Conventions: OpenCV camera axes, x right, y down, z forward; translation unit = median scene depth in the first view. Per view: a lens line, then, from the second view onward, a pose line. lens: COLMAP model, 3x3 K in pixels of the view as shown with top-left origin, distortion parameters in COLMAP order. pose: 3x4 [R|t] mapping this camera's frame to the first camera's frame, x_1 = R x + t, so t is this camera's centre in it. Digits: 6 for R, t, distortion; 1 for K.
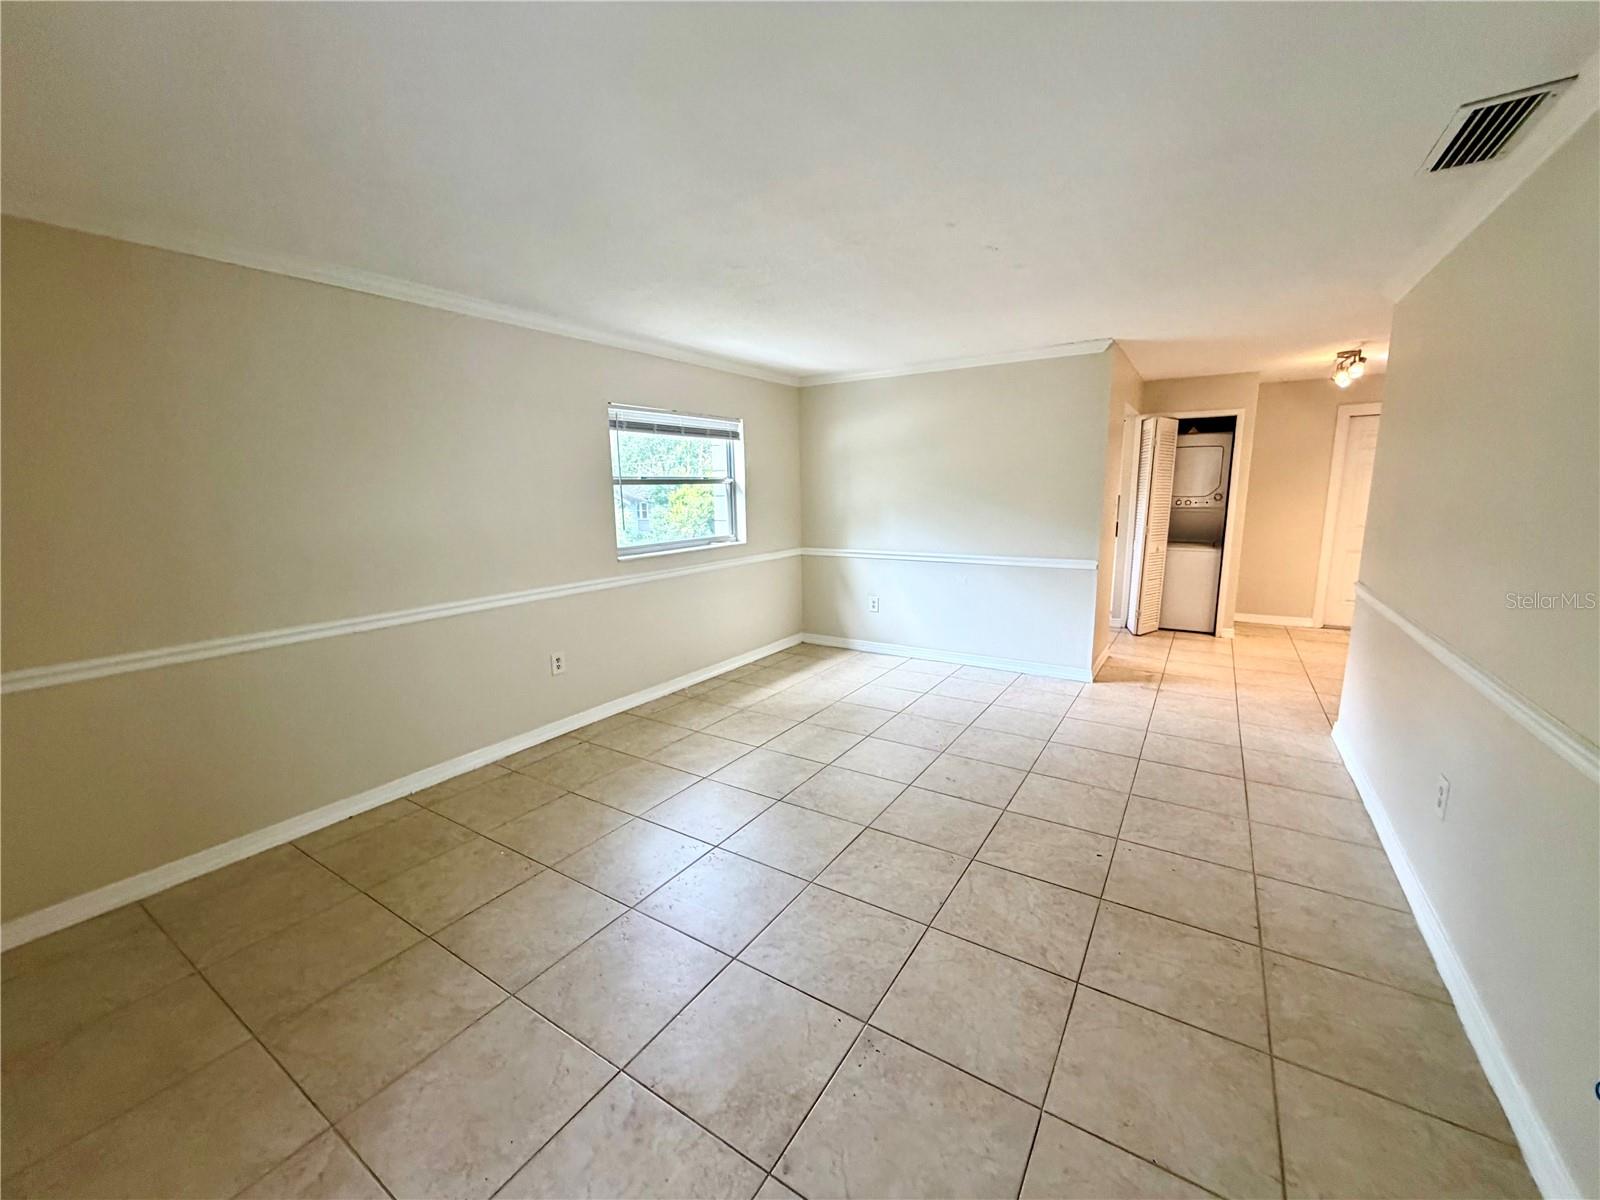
lens RADIAL K [[652.3, 0, 800.0], [0, 652.3, 600.0], [0, 0, 1]] dist [0.018809, 0.000178]
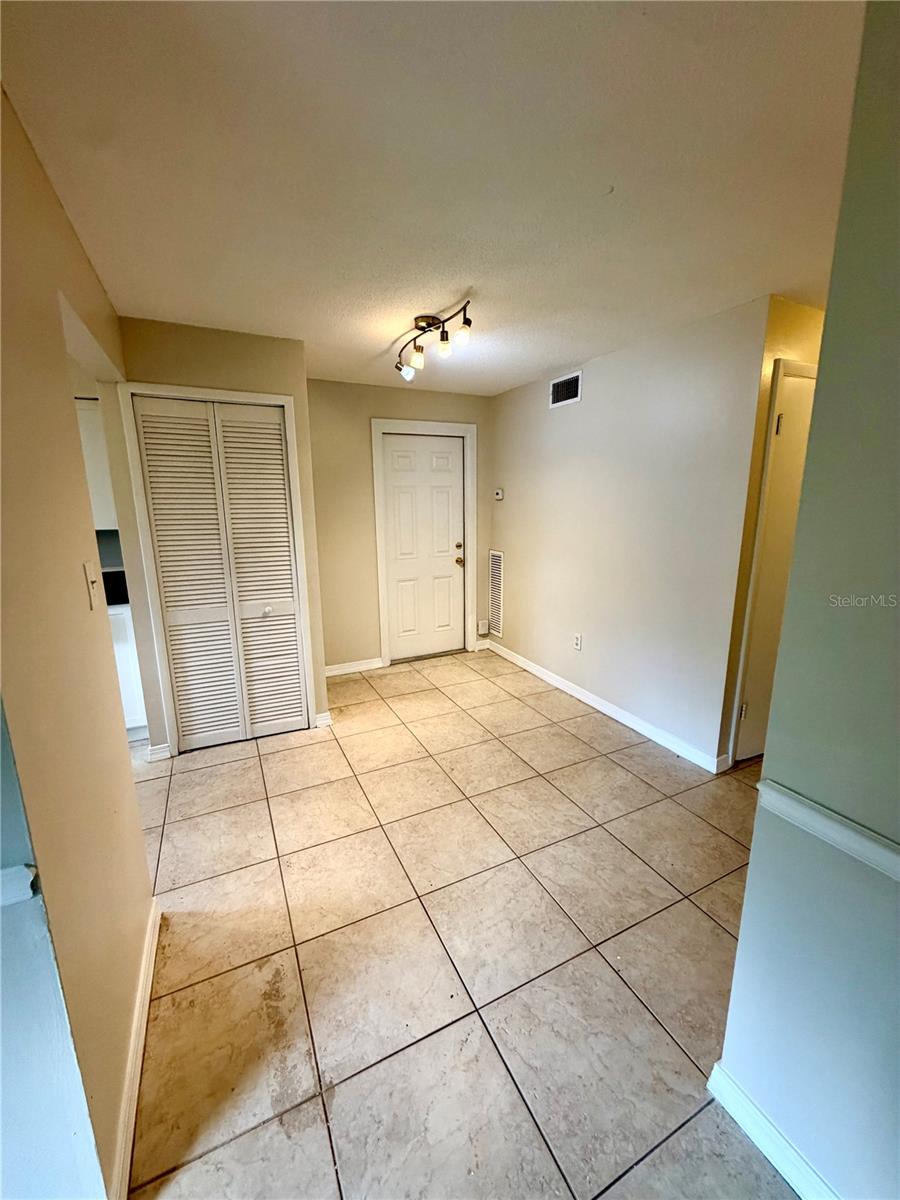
lens RADIAL K [[477.0, 0, 449.2], [0, 477.0, 597.2], [0, 0, 1]] dist [-0.003107, 0.000672]
pose [[0.530753, -0.164697, 0.831370, 0.378437], [0.149862, 0.983717, 0.099204, -0.136025], [-0.834172, 0.071938, 0.546793, 0.716005]]
